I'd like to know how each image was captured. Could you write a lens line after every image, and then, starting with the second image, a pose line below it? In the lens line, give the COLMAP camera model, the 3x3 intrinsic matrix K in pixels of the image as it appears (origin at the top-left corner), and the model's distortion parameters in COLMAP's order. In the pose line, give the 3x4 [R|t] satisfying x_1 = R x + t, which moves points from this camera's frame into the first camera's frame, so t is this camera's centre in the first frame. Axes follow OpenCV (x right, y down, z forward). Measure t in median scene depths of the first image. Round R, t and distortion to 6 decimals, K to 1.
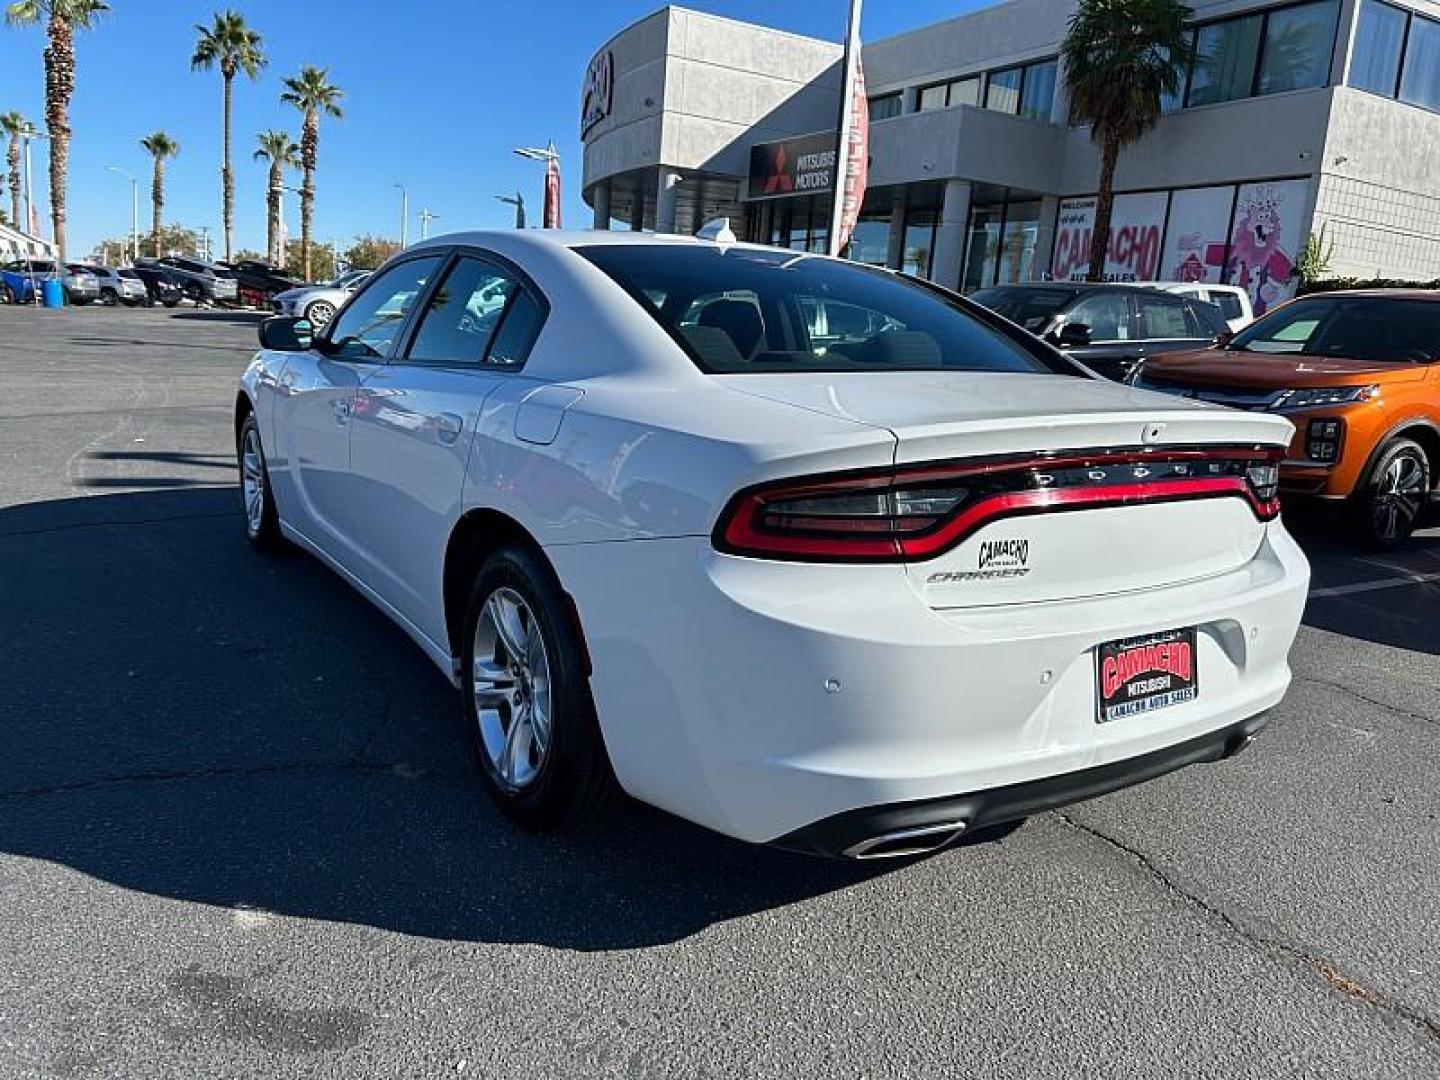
lens RADIAL K [[1099.3, 0, 718.5], [0, 1099.3, 539.7], [0, 0, 1]] dist [0.053285, -0.059773]
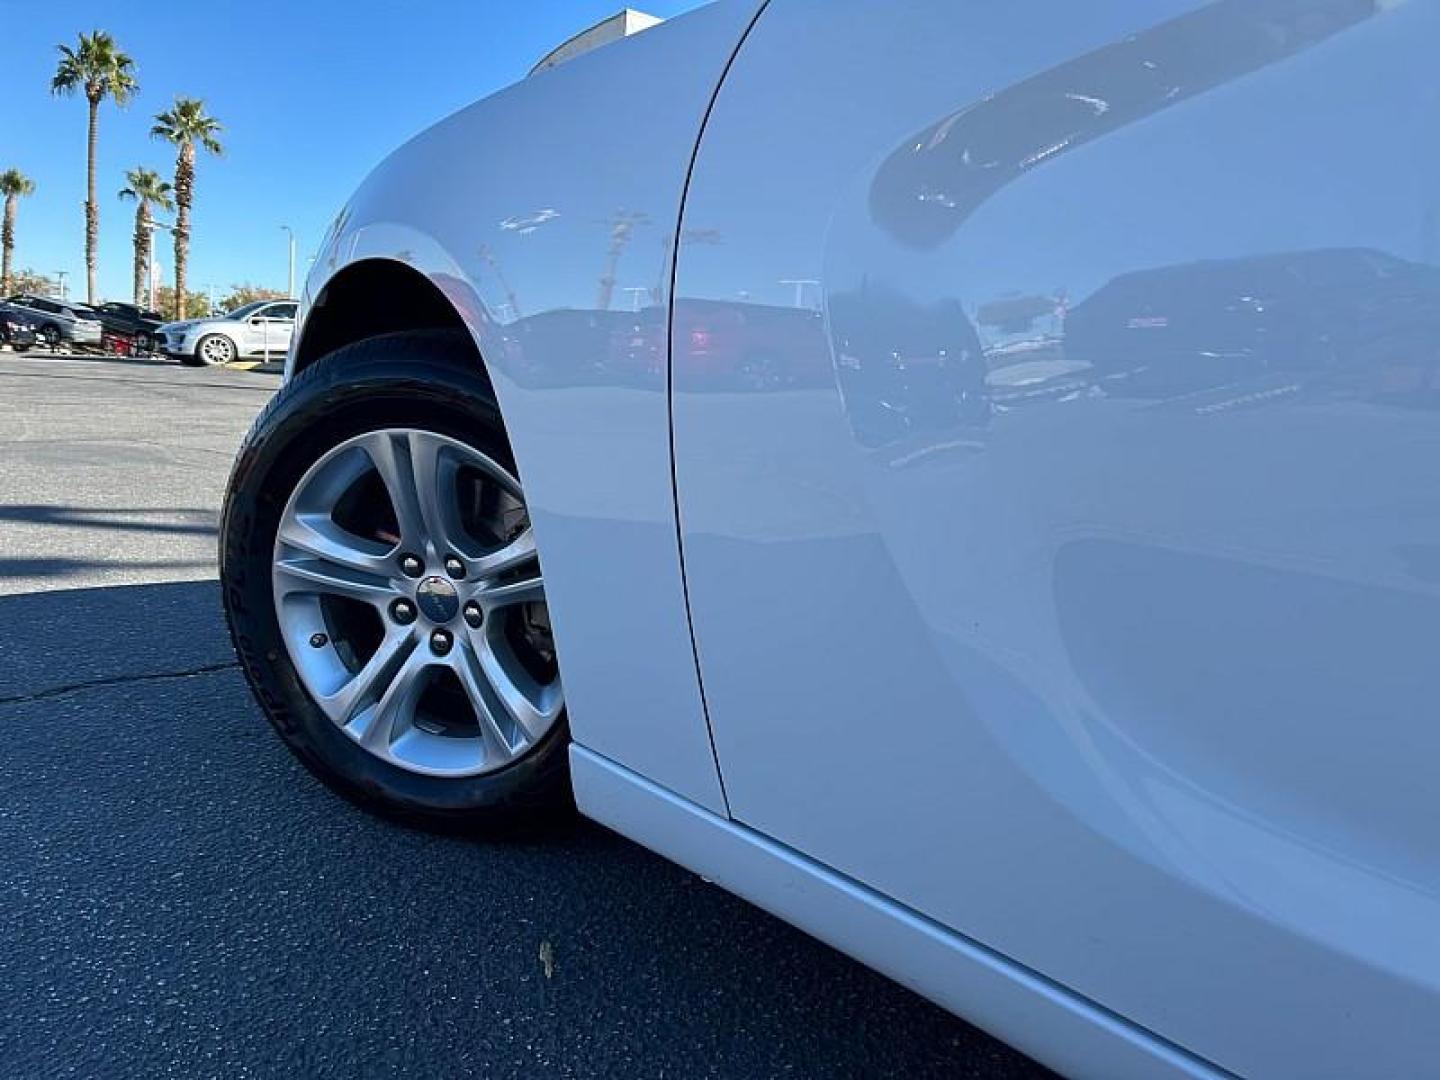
lens RADIAL K [[1099.3, 0, 714.8], [0, 1099.3, 537.0], [0, 0, 1]] dist [0.053285, -0.059773]
pose [[0.994552, -0.013580, 0.103349, -0.065560], [0.019372, 0.998285, -0.055247, -0.009520], [-0.102421, 0.056949, 0.993110, 0.127061]]
